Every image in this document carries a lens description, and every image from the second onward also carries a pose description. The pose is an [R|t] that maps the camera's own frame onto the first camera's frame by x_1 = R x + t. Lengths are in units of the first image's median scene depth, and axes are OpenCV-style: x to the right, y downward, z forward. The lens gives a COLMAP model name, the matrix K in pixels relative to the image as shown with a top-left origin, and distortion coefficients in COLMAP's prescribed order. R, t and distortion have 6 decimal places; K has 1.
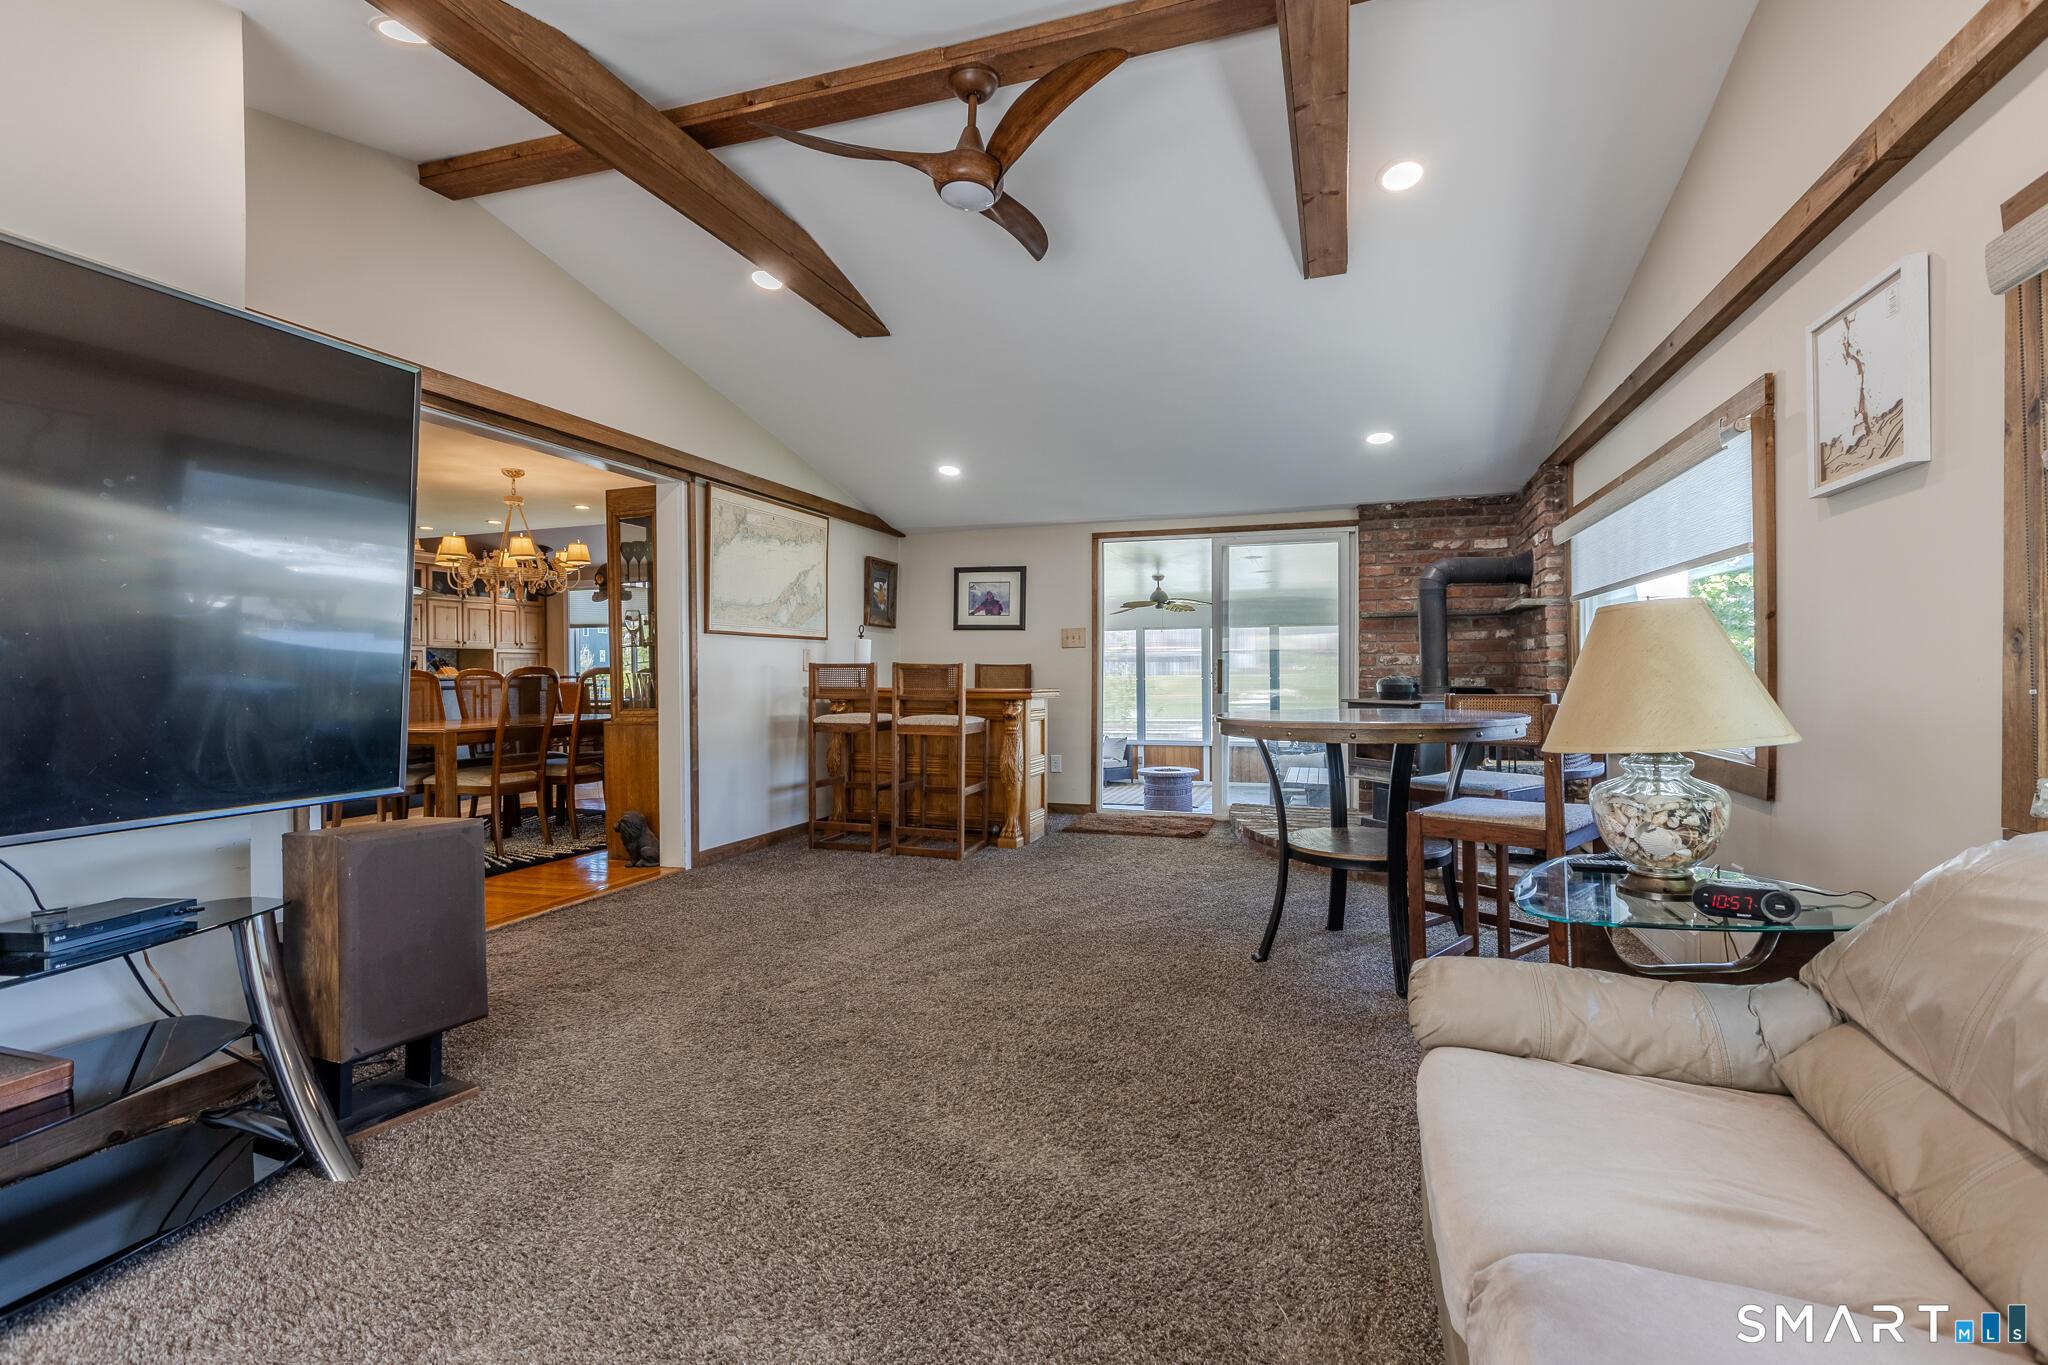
lens RADIAL K [[917.4, 0, 1034.1], [0, 917.4, 670.7], [0, 0, 1]] dist [-0.011927, 0.000300]
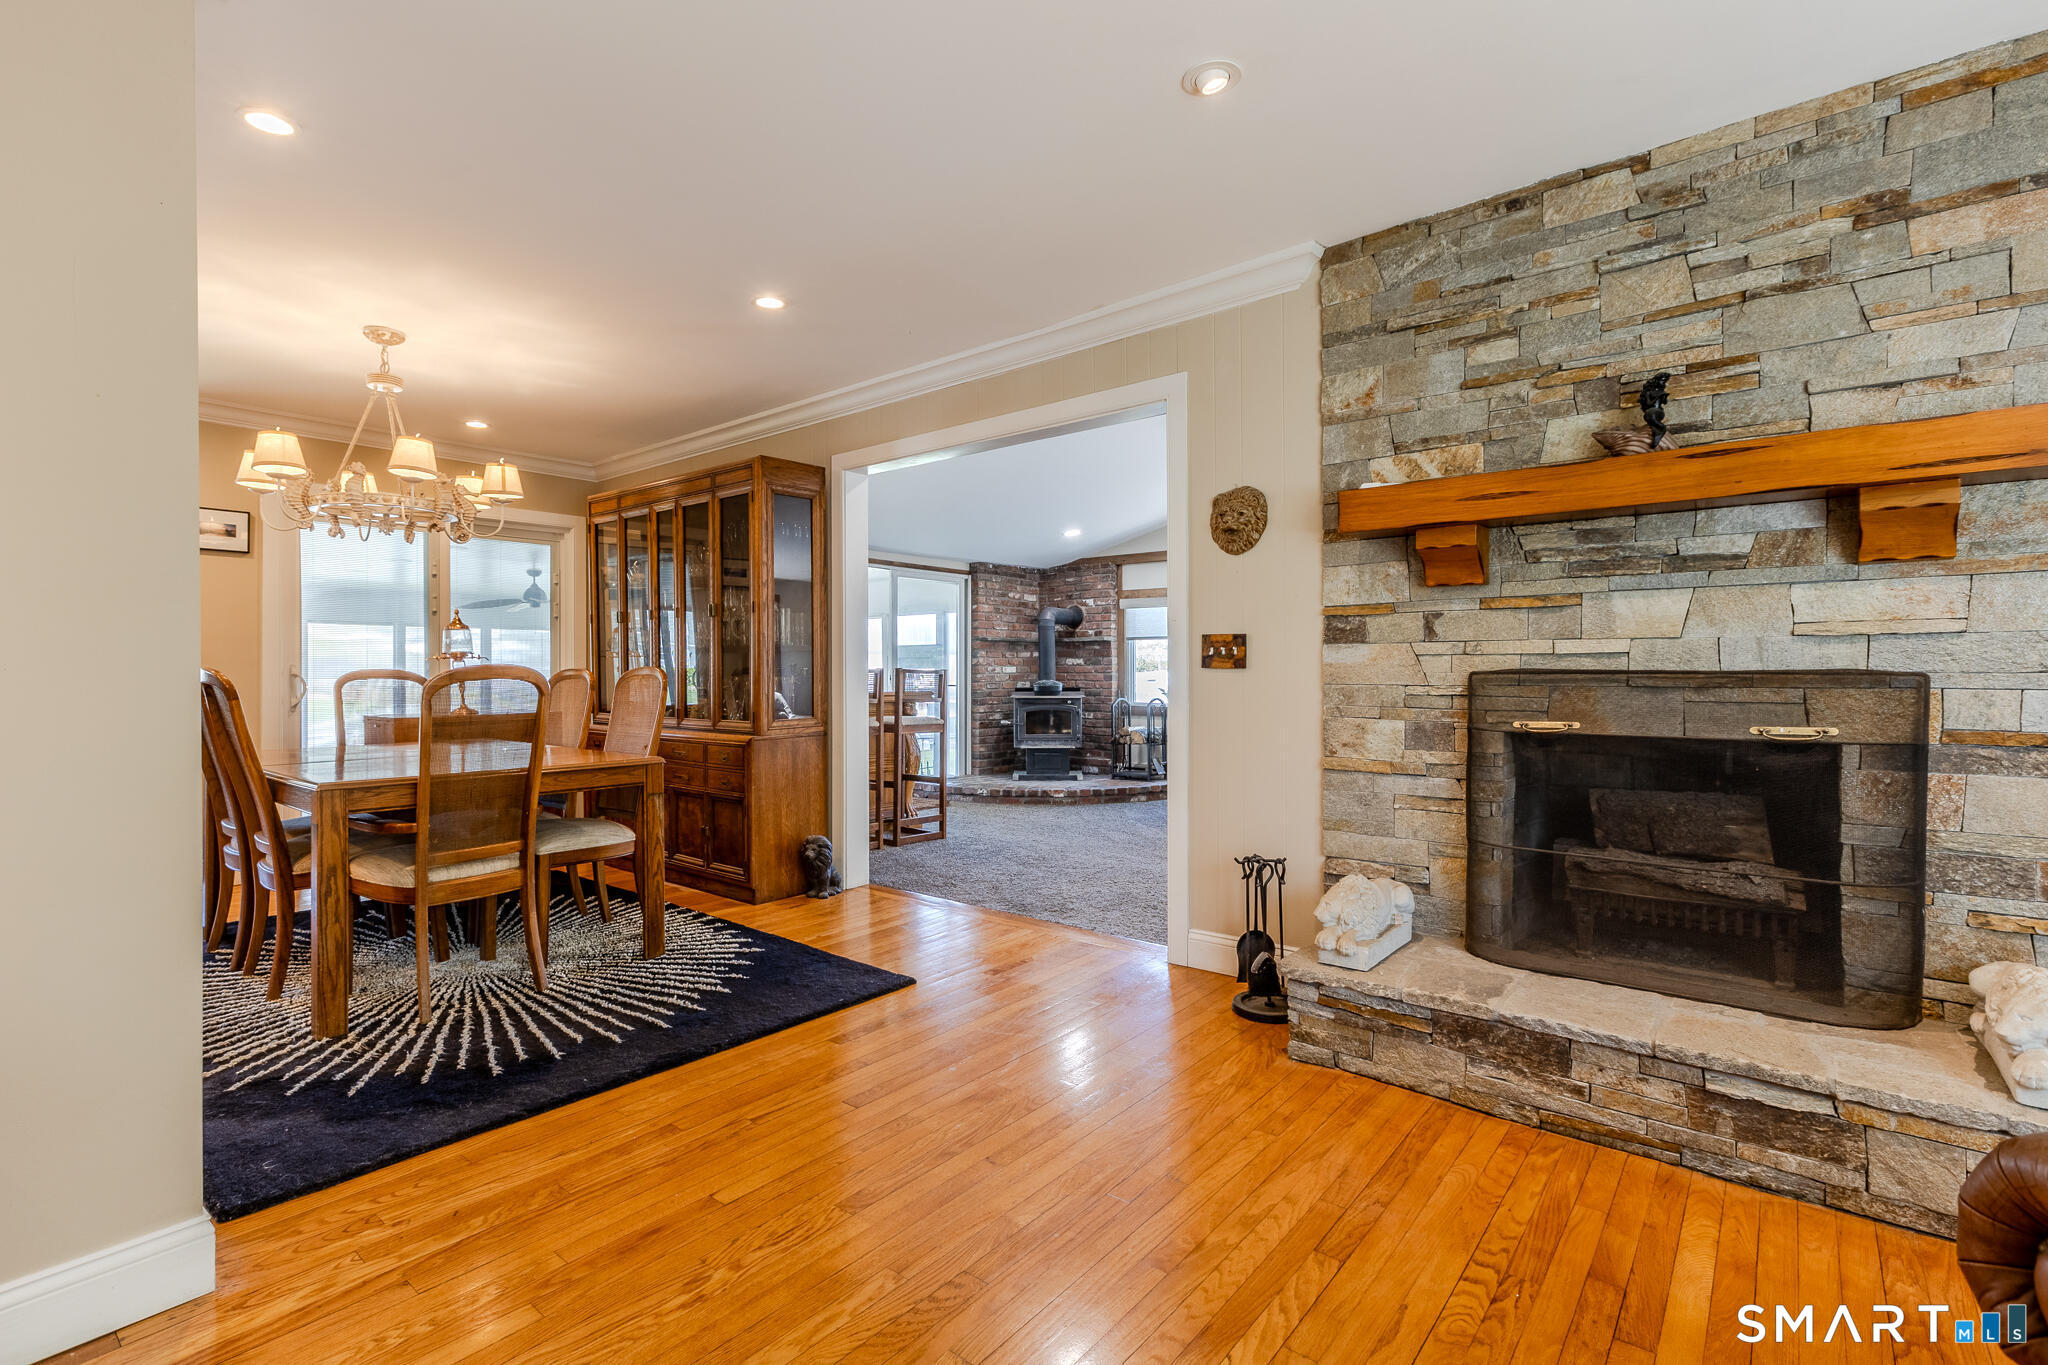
lens RADIAL K [[917.4, 0, 1032.8], [0, 917.4, 674.3], [0, 0, 1]] dist [-0.011927, 0.000300]
pose [[0.364189, 0.005667, 0.931308, -0.967421], [-0.003067, 0.999983, -0.004886, 0.002976], [-0.931320, -0.001078, 0.364200, 0.398446]]
